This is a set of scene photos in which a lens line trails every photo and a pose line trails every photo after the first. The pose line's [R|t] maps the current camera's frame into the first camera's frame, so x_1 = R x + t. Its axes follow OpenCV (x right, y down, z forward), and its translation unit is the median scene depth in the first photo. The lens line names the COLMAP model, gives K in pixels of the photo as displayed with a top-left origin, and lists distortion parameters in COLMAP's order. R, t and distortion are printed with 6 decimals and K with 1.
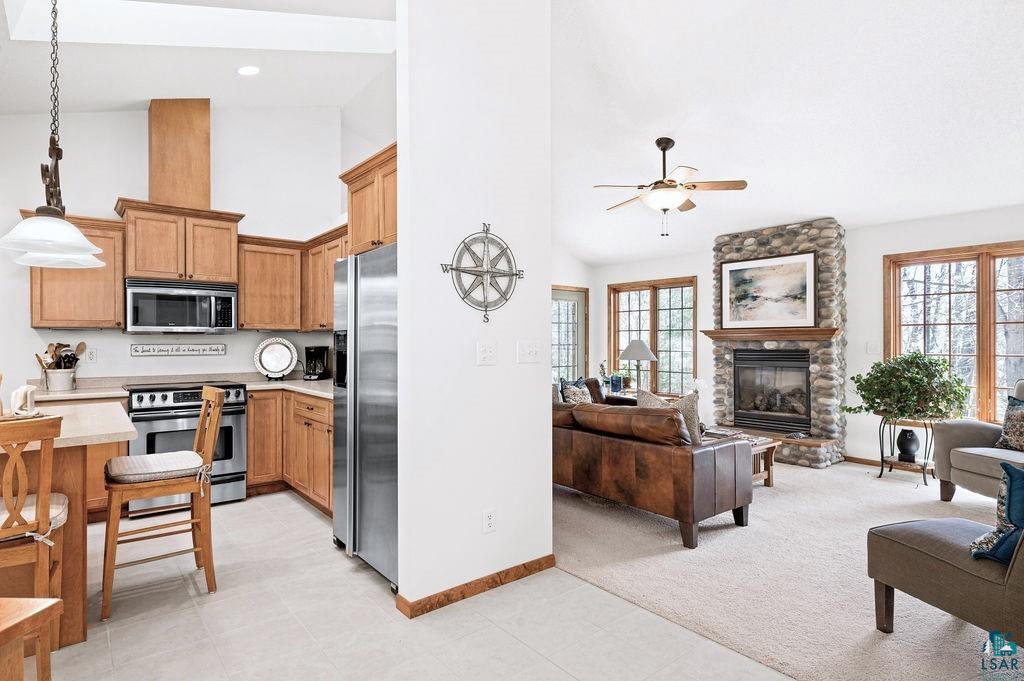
lens RADIAL K [[540.8, 0, 508.7], [0, 540.8, 339.2], [0, 0, 1]] dist [-0.001448, 0.001265]
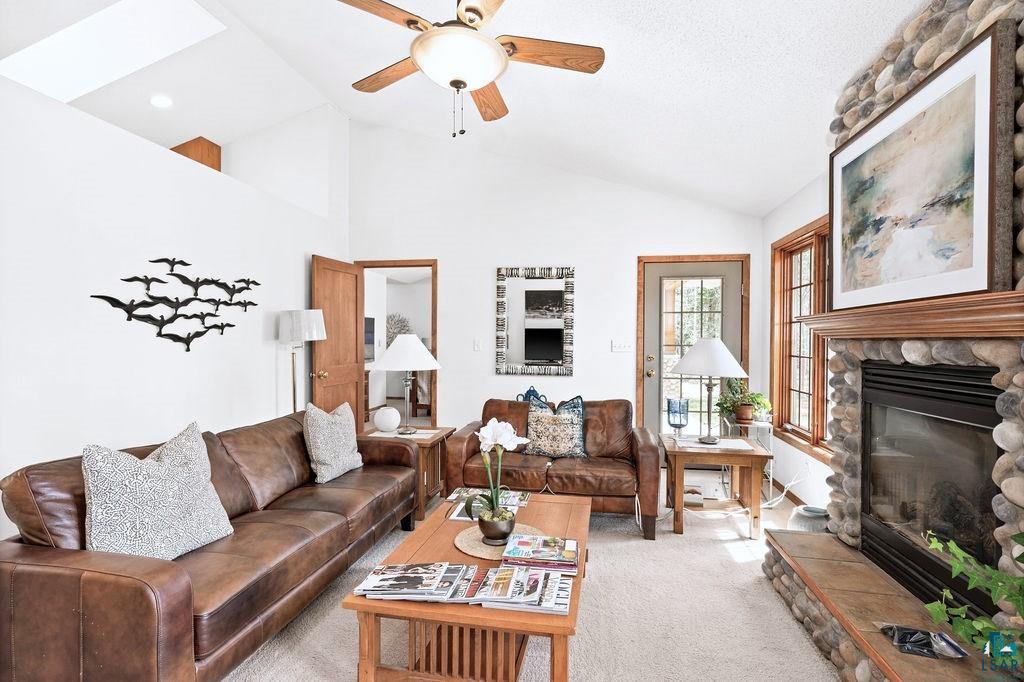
lens RADIAL K [[500.5, 0, 510.0], [0, 500.5, 343.6], [0, 0, 1]] dist [0.002363, 0.000504]
pose [[0.658470, 0.009268, -0.752550, 0.589559], [-0.001597, 0.999939, 0.010918, 0.002383], [0.752606, -0.005987, 0.658444, 0.622033]]
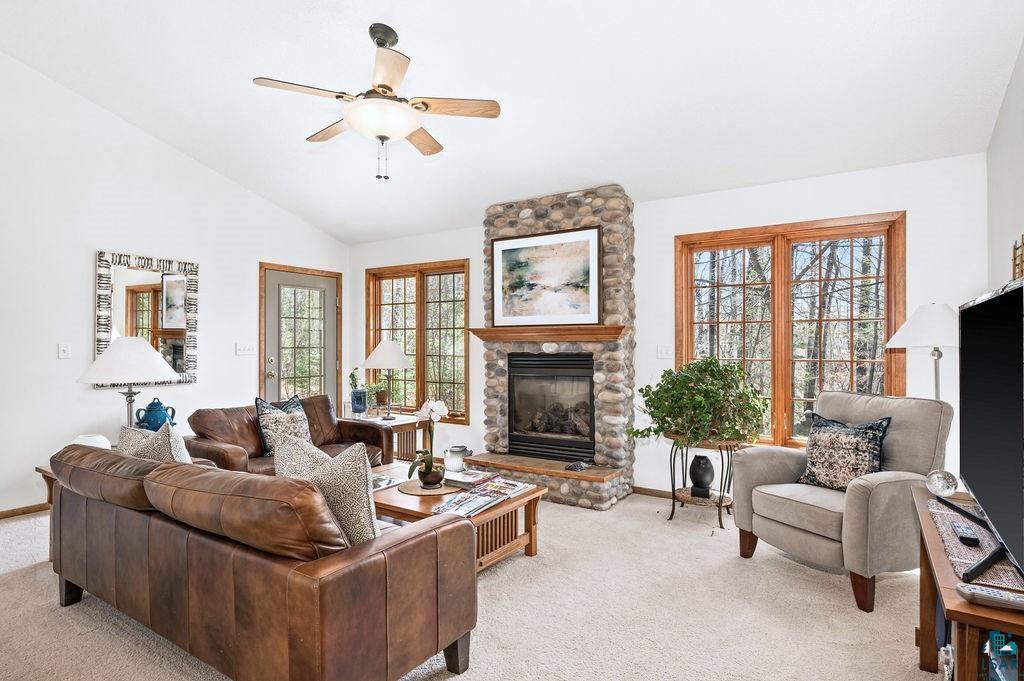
lens RADIAL K [[549.2, 0, 512.0], [0, 549.2, 340.5], [0, 0, 1]] dist [-0.001680, -0.000076]
pose [[0.950342, 0.000865, 0.311206, 0.200409], [-0.000636, 0.999999, -0.000837, 0.001270], [-0.311207, 0.000598, 0.950342, 0.287273]]
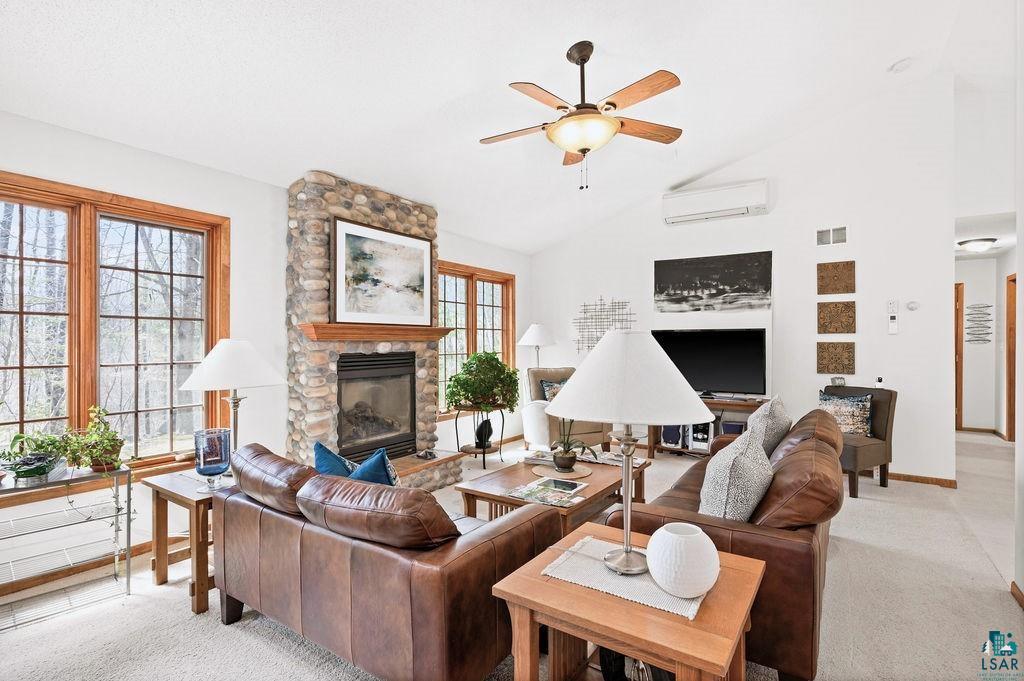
lens RADIAL K [[498.6, 0, 512.0], [0, 498.6, 340.5], [0, 0, 1]] dist [-0.000050, 0.000087]
pose [[-0.300803, 0.003592, 0.953679, -0.246525], [-0.003338, 0.999983, -0.004819, 0.004067], [-0.953680, -0.004633, -0.300786, 1.101016]]
